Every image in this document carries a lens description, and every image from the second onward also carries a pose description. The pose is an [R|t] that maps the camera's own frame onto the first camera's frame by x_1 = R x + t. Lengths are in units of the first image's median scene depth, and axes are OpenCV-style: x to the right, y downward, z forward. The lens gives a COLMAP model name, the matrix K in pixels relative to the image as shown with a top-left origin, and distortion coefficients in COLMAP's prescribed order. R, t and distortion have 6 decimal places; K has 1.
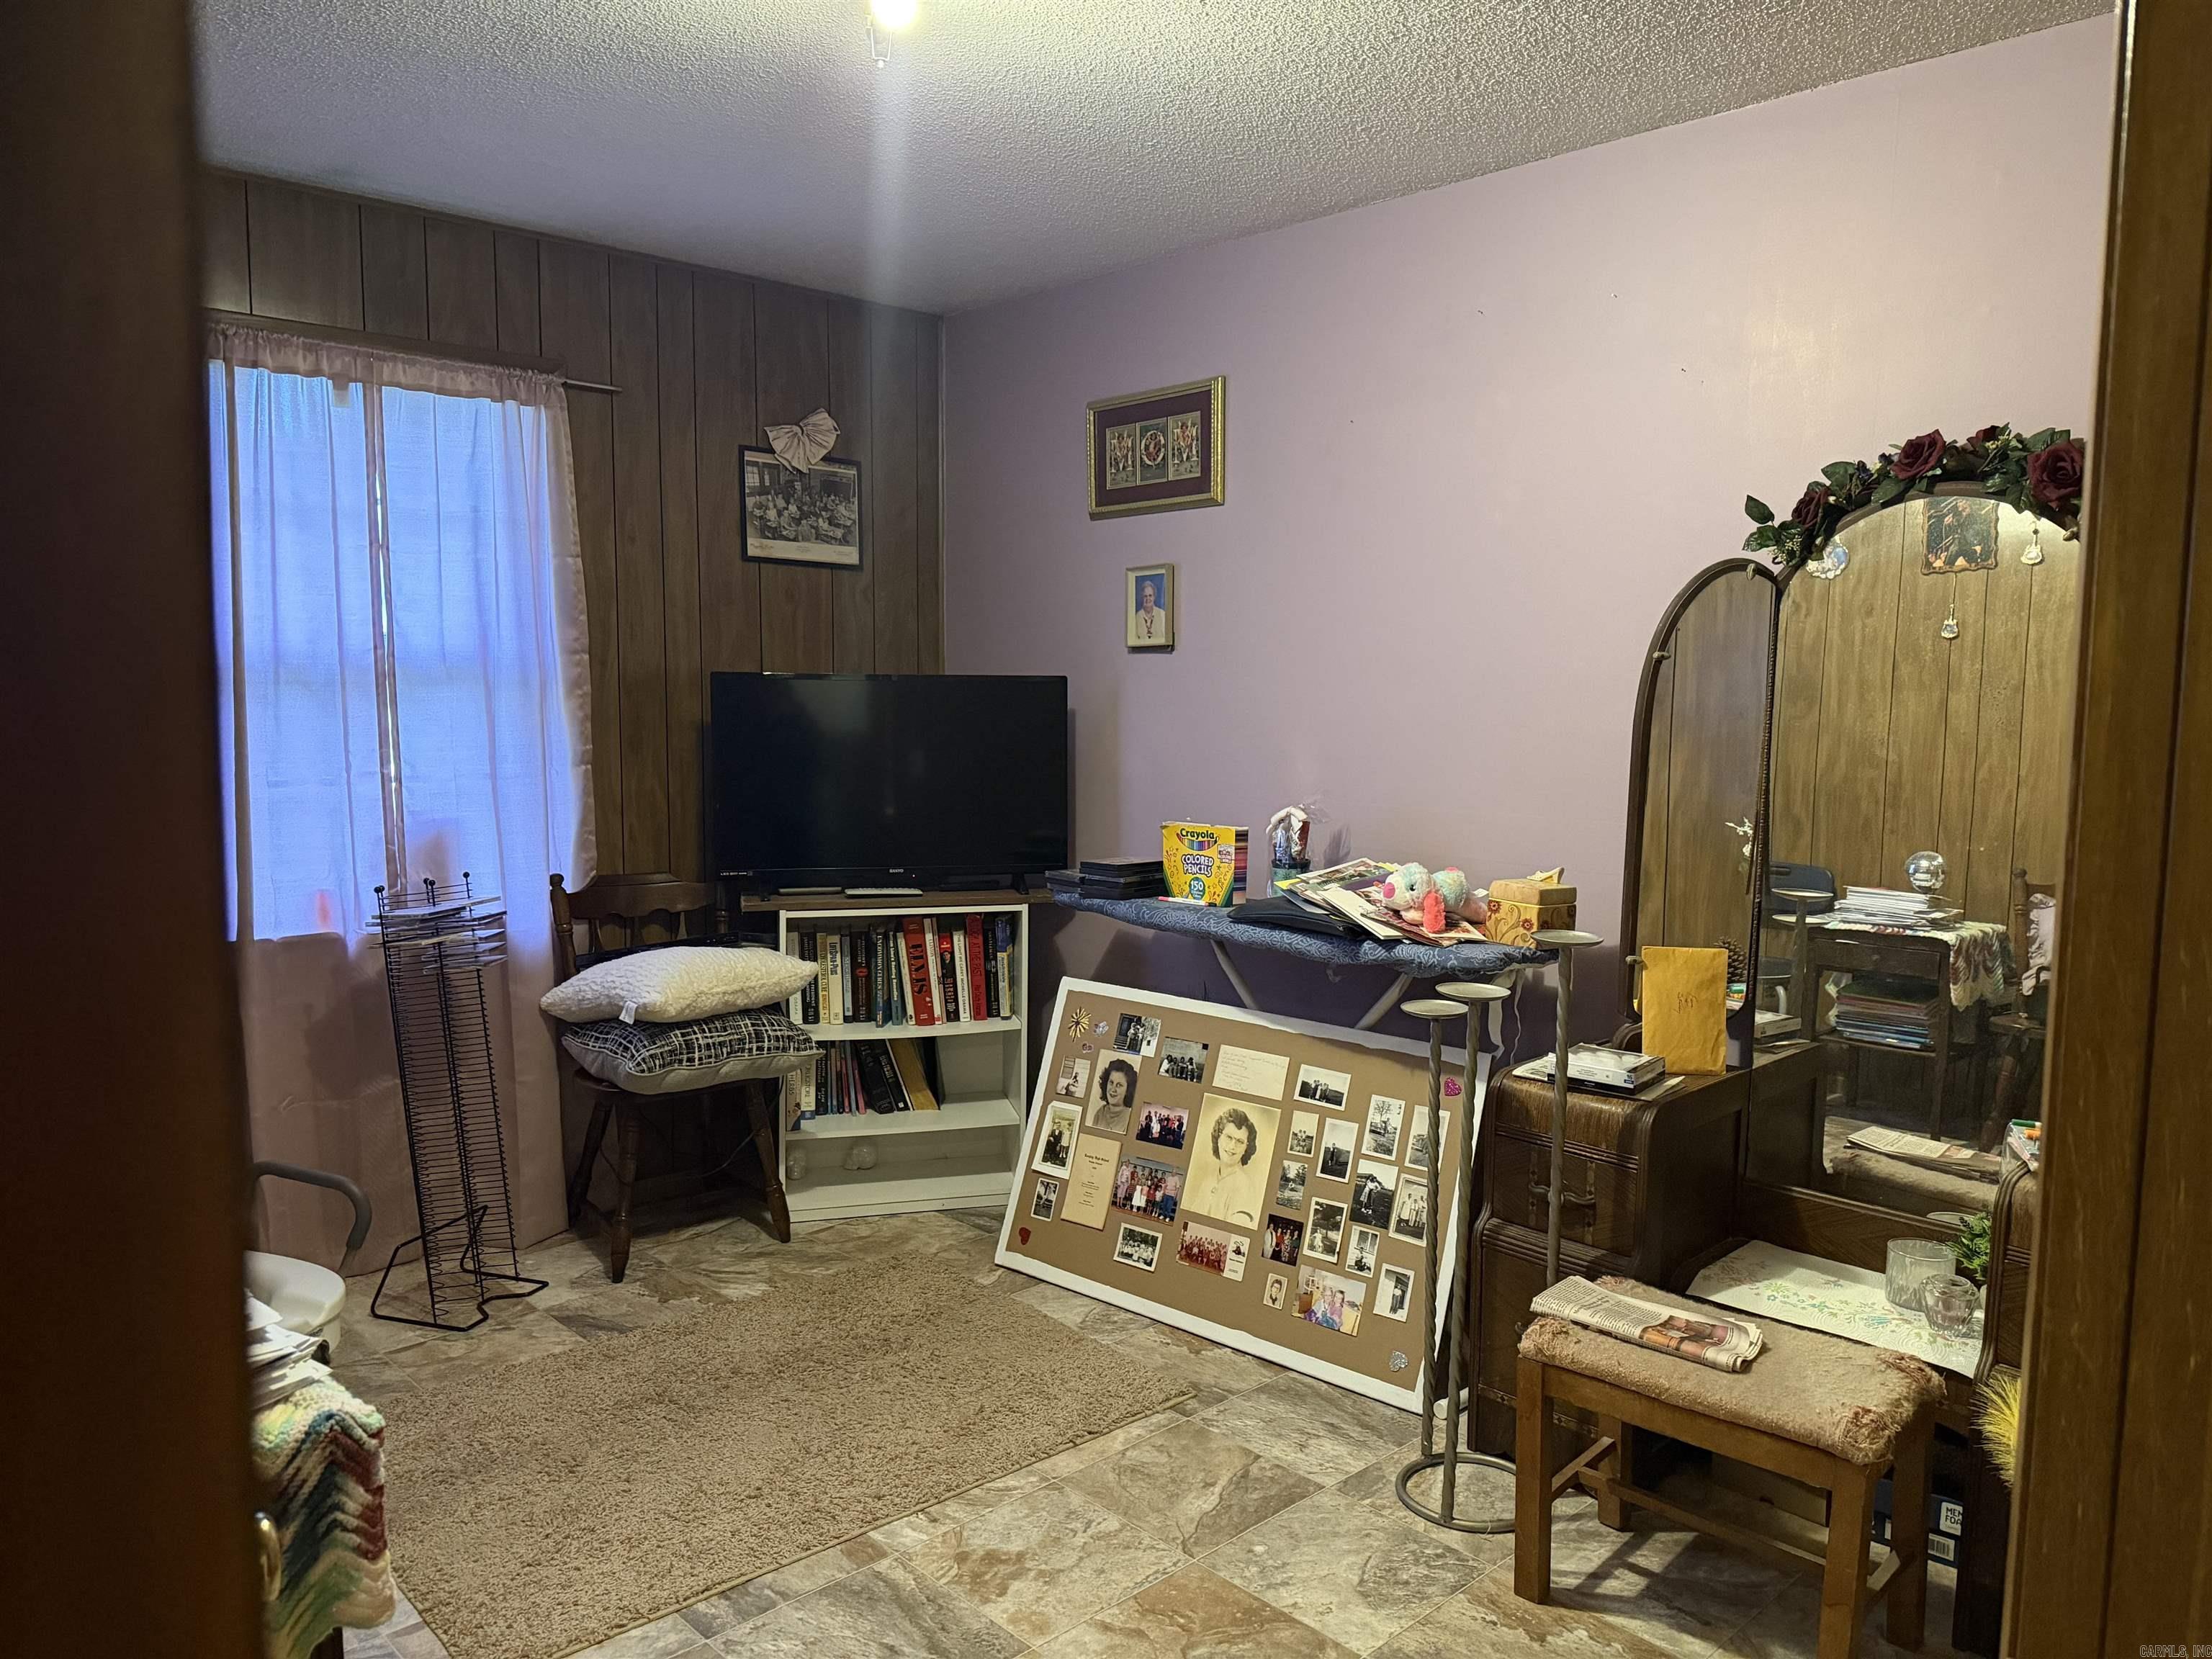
lens RADIAL K [[1567.9, 0, 1089.2], [0, 1567.9, 830.4], [0, 0, 1]] dist [0.067326, -0.081324]
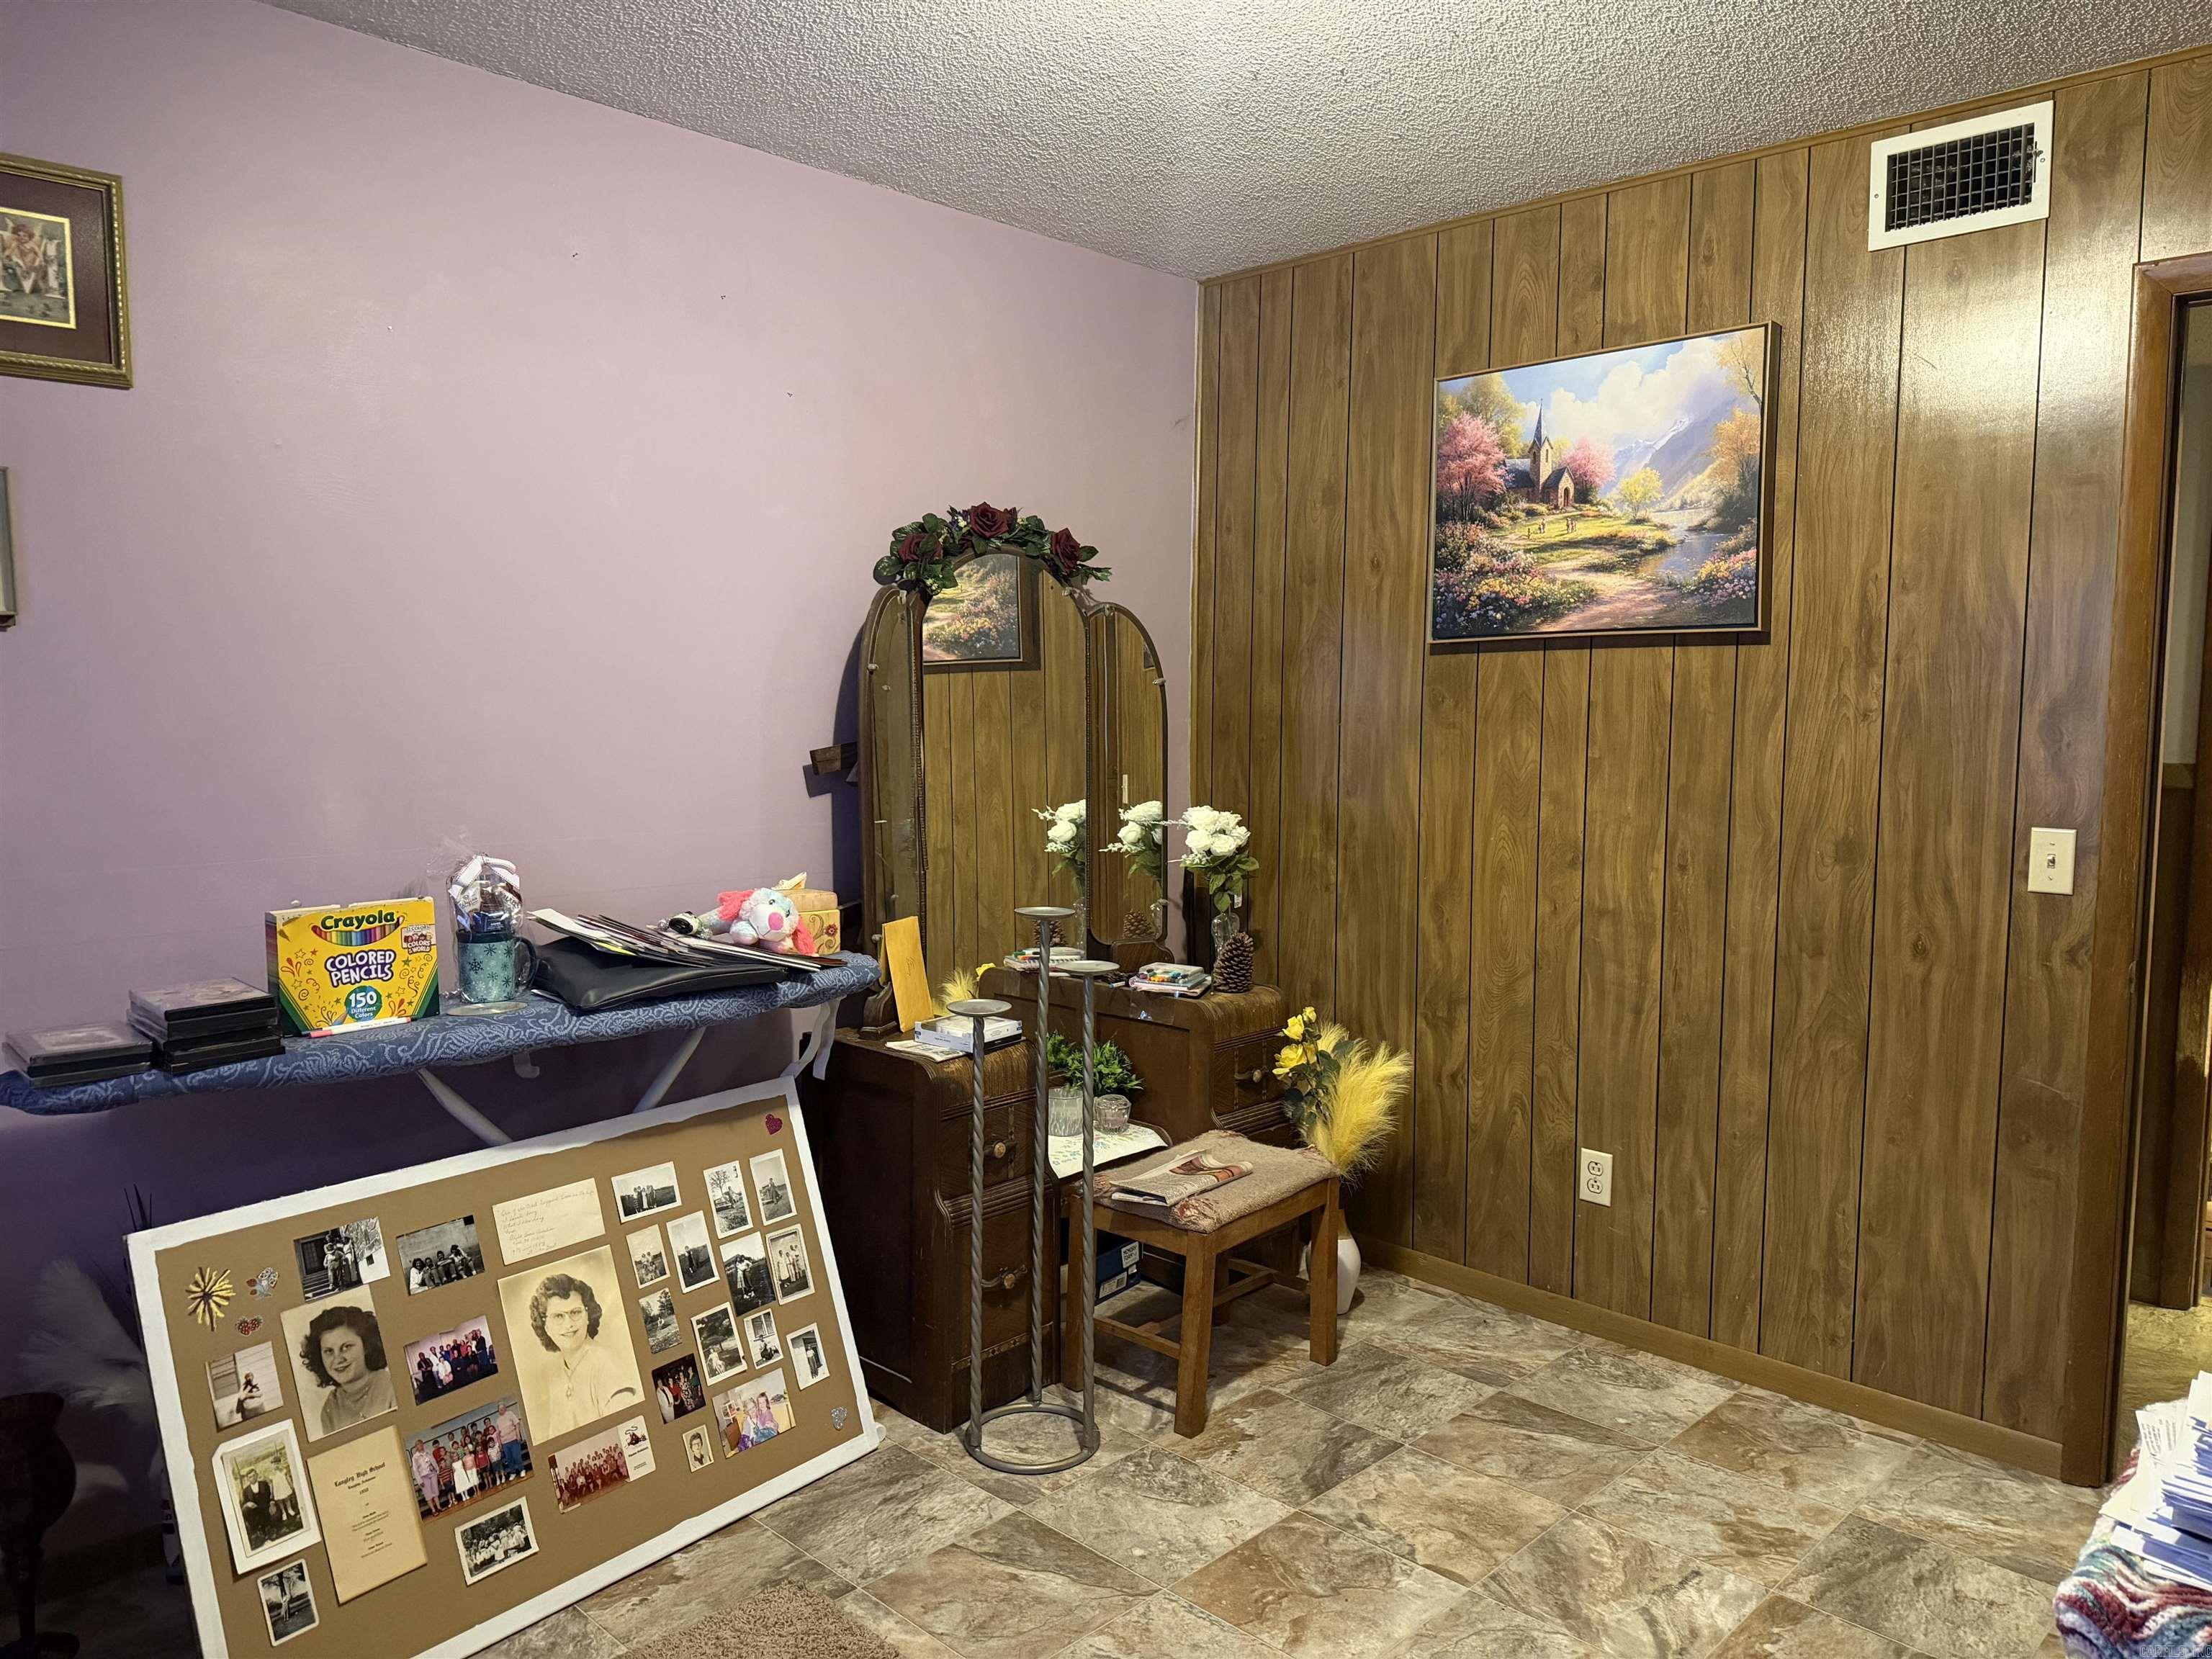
lens RADIAL K [[1567.9, 0, 1123.4], [0, 1567.9, 830.0], [0, 0, 1]] dist [0.067326, -0.081324]
pose [[-0.040201, -0.098285, 0.994346, -0.647321], [0.099162, 0.989845, 0.101849, -0.078324], [-0.994259, 0.102696, -0.030046, 0.760700]]
